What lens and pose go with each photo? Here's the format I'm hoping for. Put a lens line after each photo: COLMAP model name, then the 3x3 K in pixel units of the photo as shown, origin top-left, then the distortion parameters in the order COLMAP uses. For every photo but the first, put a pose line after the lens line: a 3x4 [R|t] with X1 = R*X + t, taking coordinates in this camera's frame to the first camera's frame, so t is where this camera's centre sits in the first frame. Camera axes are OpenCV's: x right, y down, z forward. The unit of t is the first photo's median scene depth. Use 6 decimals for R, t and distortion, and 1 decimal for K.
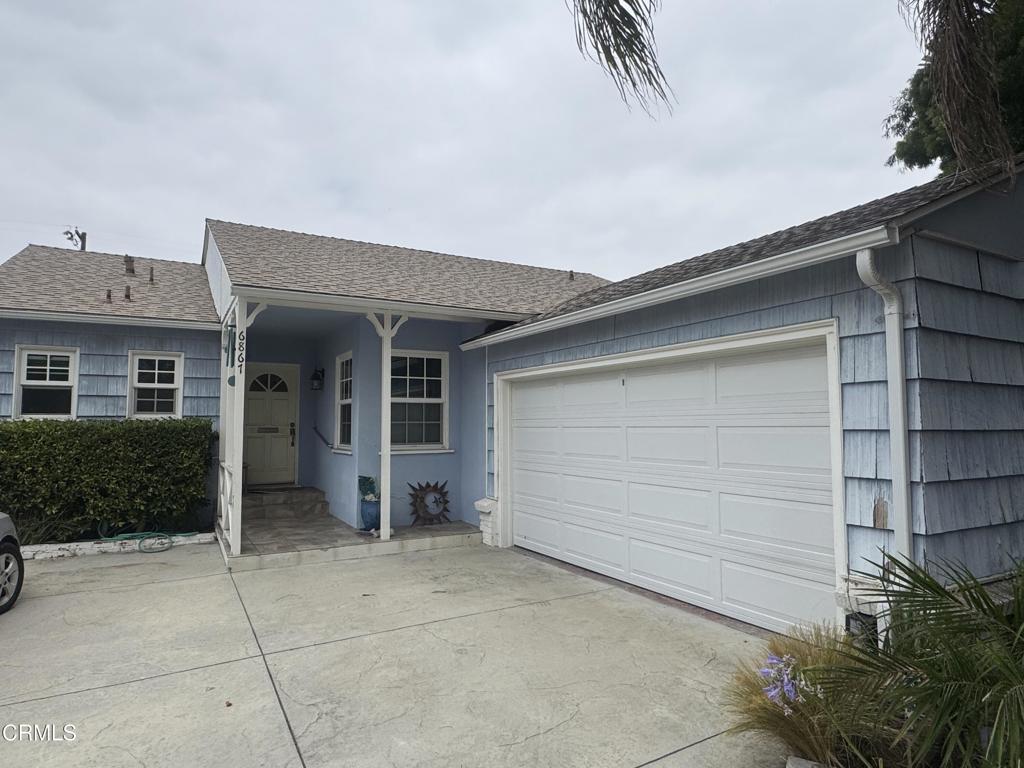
lens RADIAL K [[622.2, 0, 512.0], [0, 622.2, 384.0], [0, 0, 1]] dist [-0.003068, -0.001410]
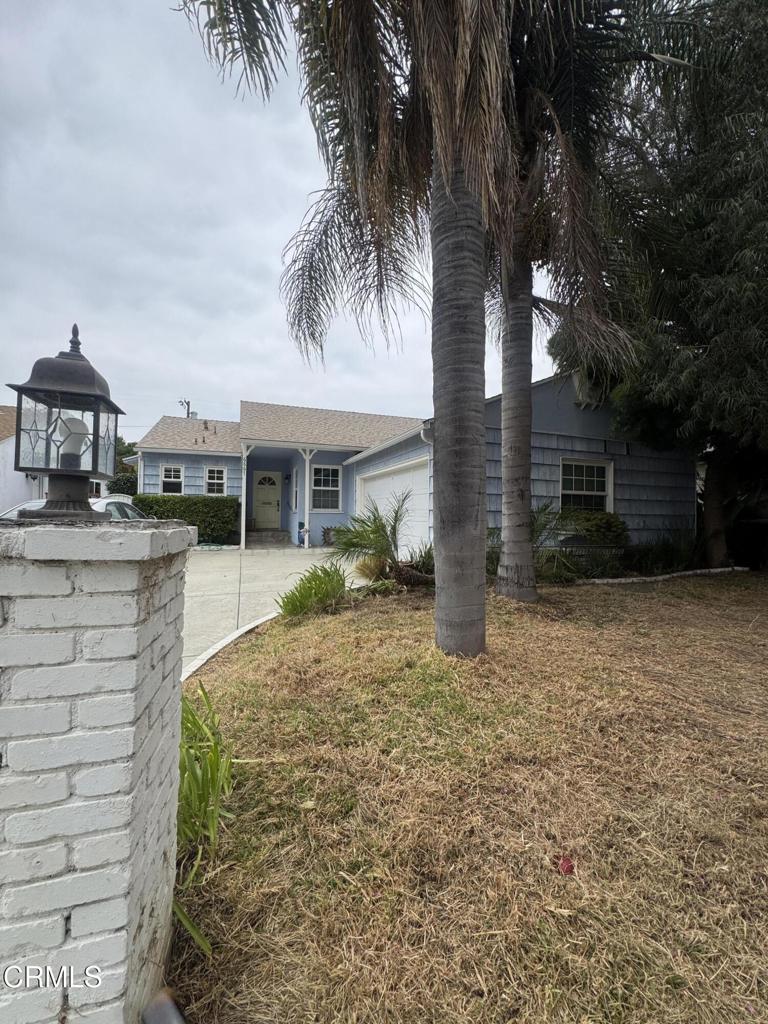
lens RADIAL K [[425.7, 0, 384.0], [0, 425.7, 512.0], [0, 0, 1]] dist [-0.000765, -0.000204]
pose [[0.983570, 0.015973, -0.179822, 0.315067], [-0.005850, 0.998375, 0.056683, 0.023367], [0.180435, -0.054699, 0.982065, -0.422232]]
